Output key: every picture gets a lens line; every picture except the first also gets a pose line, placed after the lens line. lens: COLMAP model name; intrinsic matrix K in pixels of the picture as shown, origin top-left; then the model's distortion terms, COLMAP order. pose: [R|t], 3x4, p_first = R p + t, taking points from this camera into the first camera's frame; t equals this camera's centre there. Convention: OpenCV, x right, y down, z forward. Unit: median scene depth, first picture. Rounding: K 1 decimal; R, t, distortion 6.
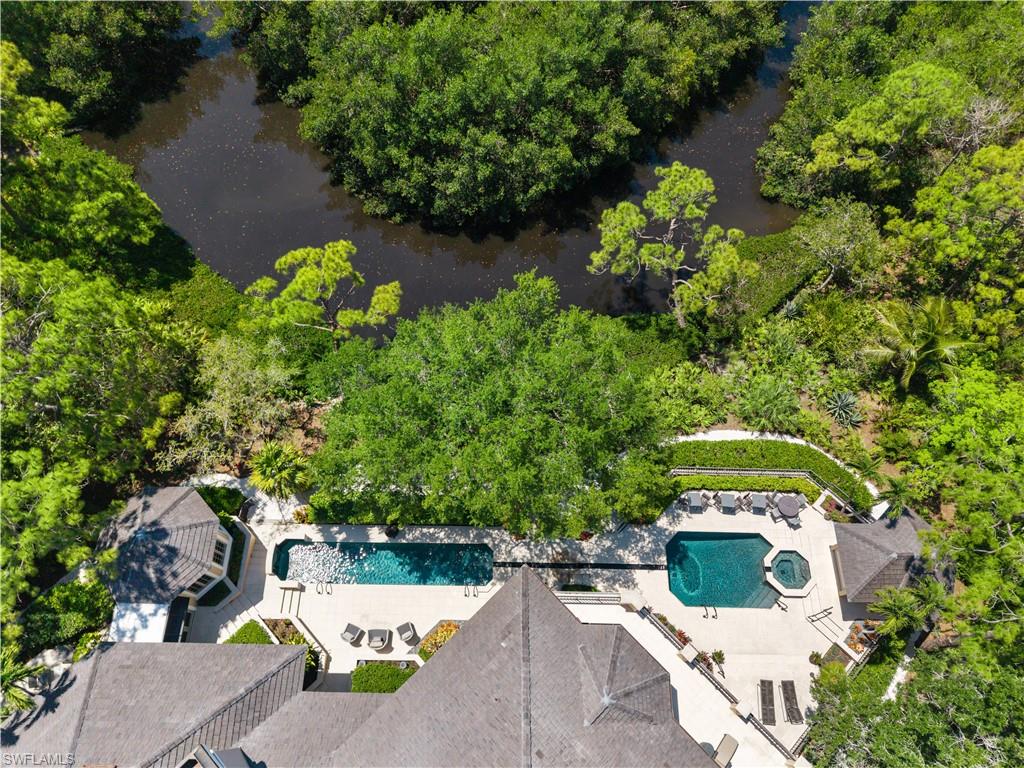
lens RADIAL K [[697.2, 0, 512.0], [0, 697.2, 384.0], [0, 0, 1]] dist [0.036248, -0.000435]
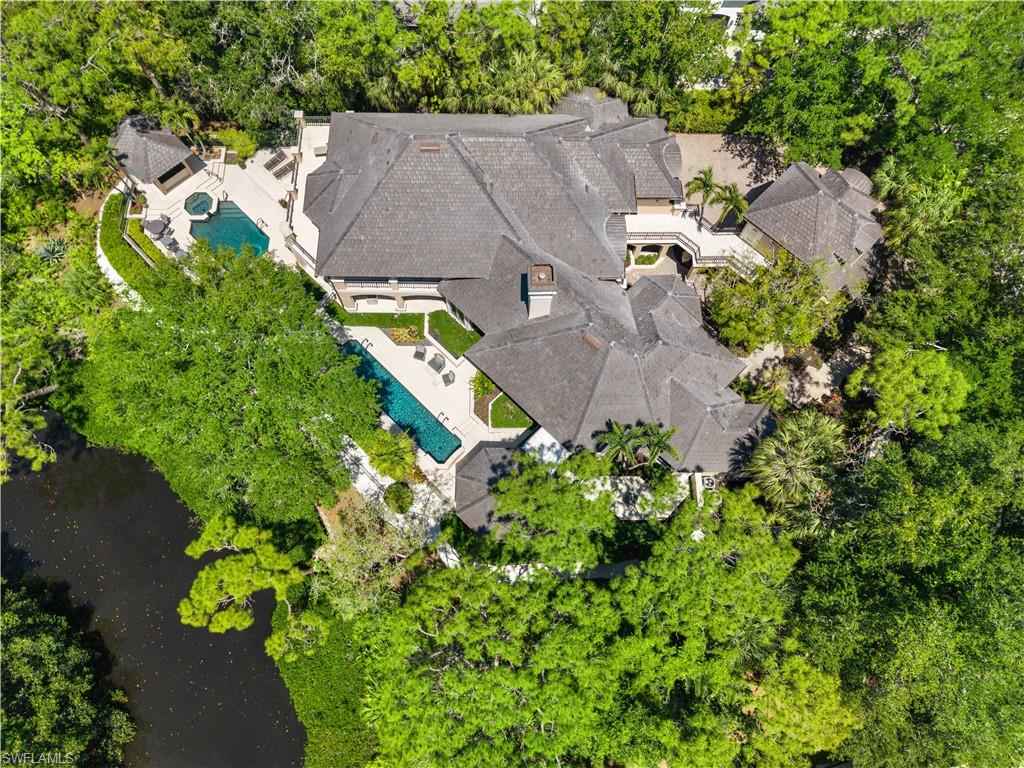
lens RADIAL K [[697.2, 0, 512.0], [0, 697.2, 384.0], [0, 0, 1]] dist [0.036248, -0.000435]
pose [[-0.721260, -0.654726, 0.226094, -0.618070], [0.621307, -0.467223, 0.629031, -0.406380], [-0.306207, 0.594169, 0.743775, -0.018165]]
